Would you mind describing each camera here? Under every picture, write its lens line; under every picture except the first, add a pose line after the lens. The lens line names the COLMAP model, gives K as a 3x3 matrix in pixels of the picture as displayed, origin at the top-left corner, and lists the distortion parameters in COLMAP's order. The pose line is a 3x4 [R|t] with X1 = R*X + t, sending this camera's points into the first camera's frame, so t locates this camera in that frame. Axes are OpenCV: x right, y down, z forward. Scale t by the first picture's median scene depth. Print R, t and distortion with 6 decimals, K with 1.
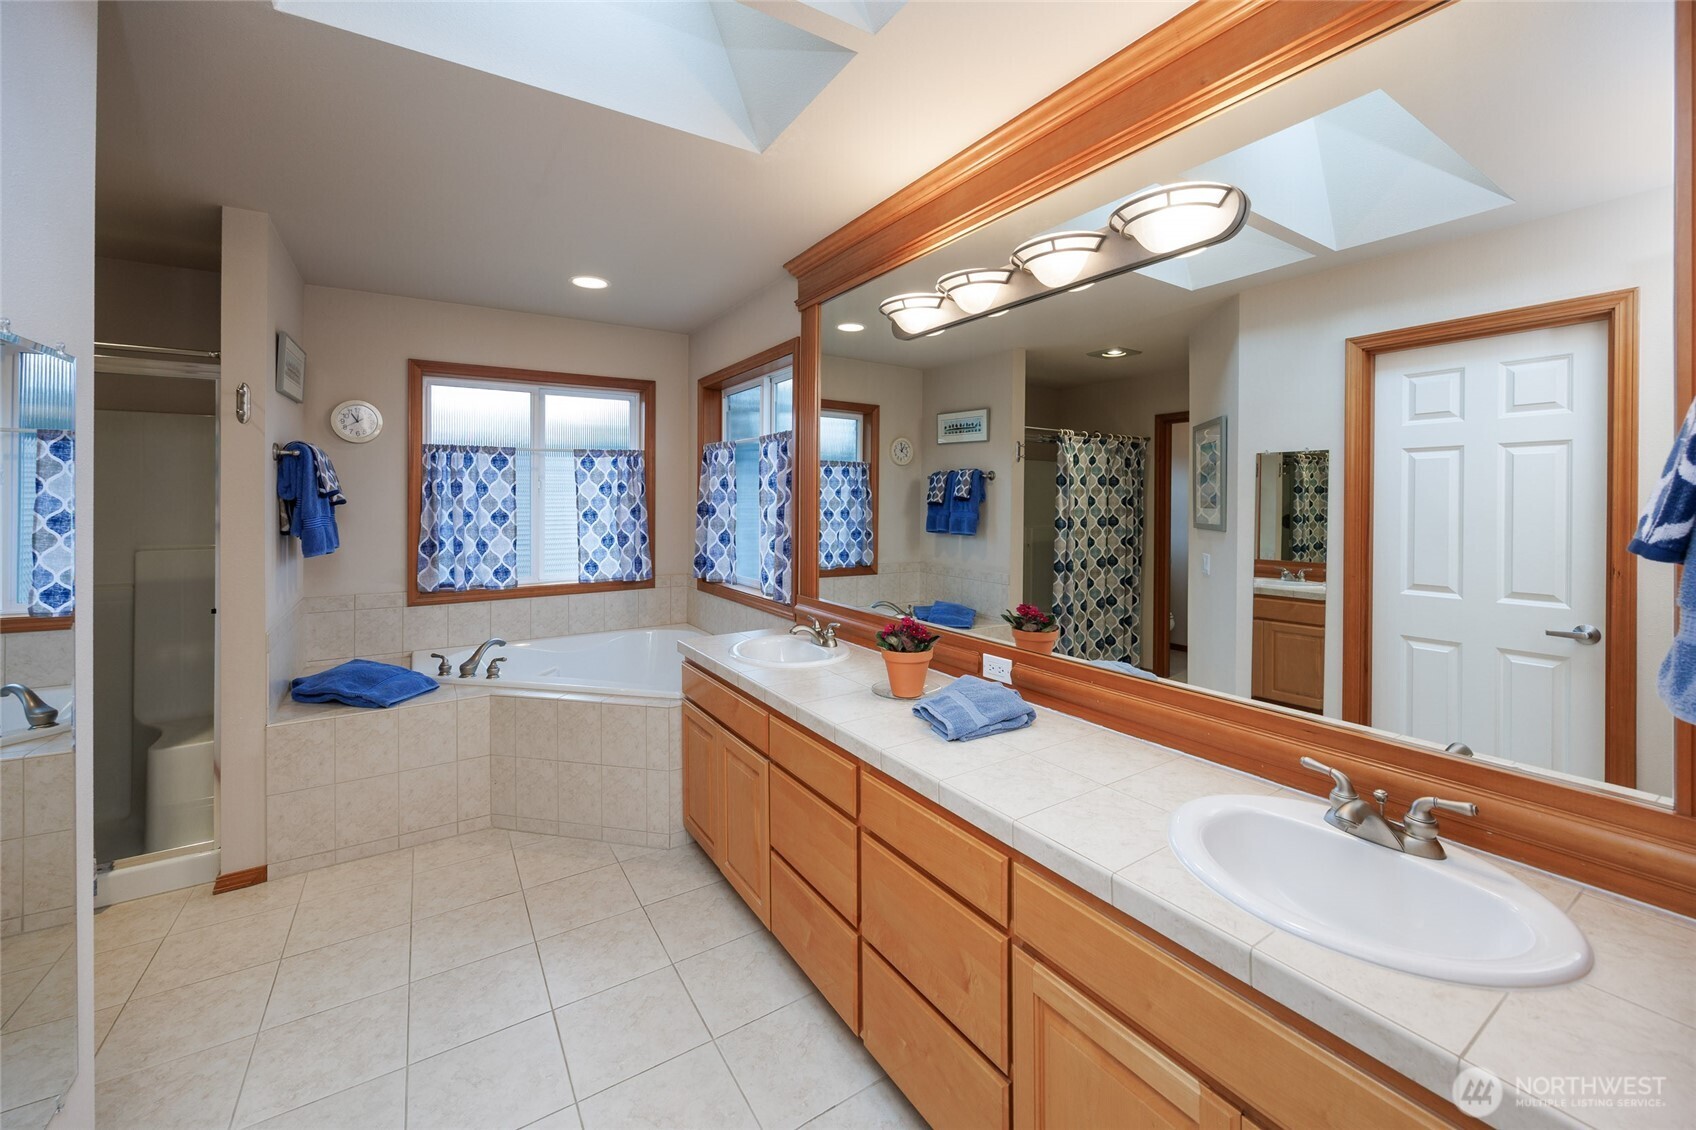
lens RADIAL K [[670.1, 0, 843.6], [0, 670.1, 501.0], [0, 0, 1]] dist [-0.000131, 0.000138]
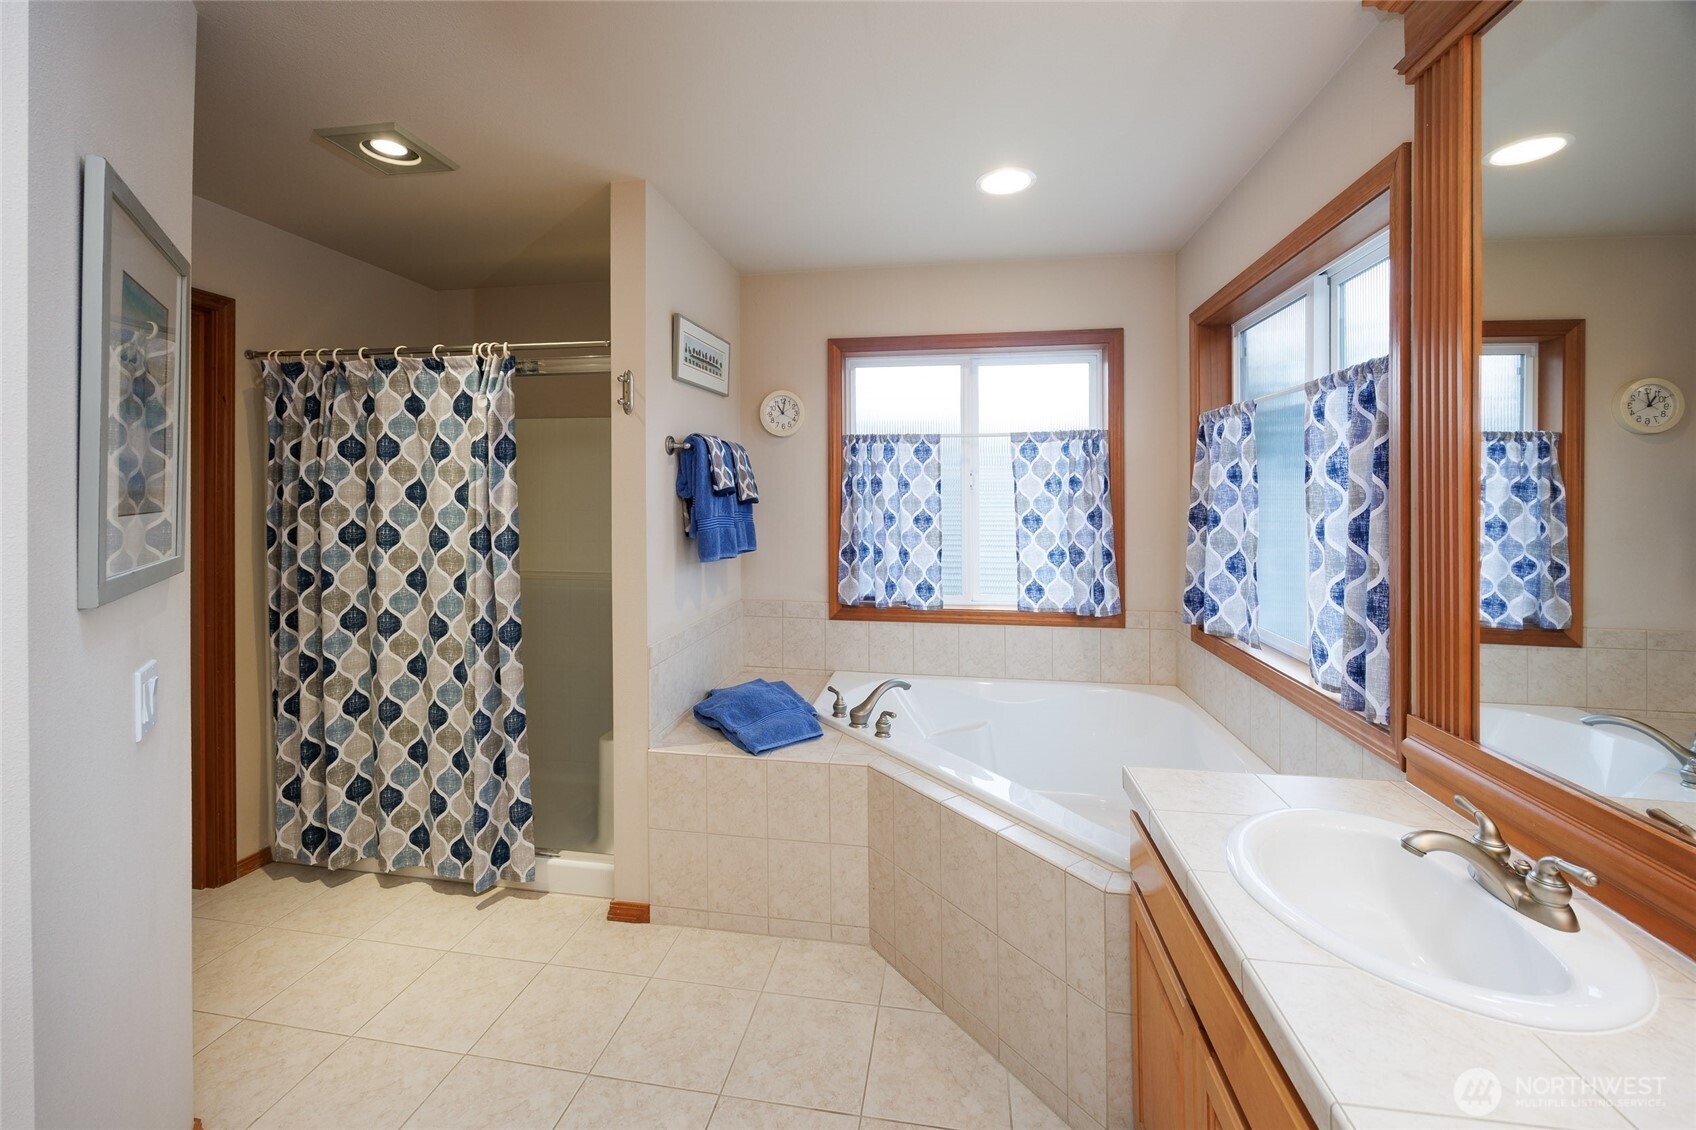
lens RADIAL K [[670.4, 0, 849.5], [0, 670.4, 485.0], [0, 0, 1]] dist [-0.000418, -0.000053]
pose [[0.749816, -0.008622, -0.661590, -0.041550], [-0.006954, 0.999757, -0.020911, -0.001494], [0.661610, 0.020281, 0.749574, 0.331250]]
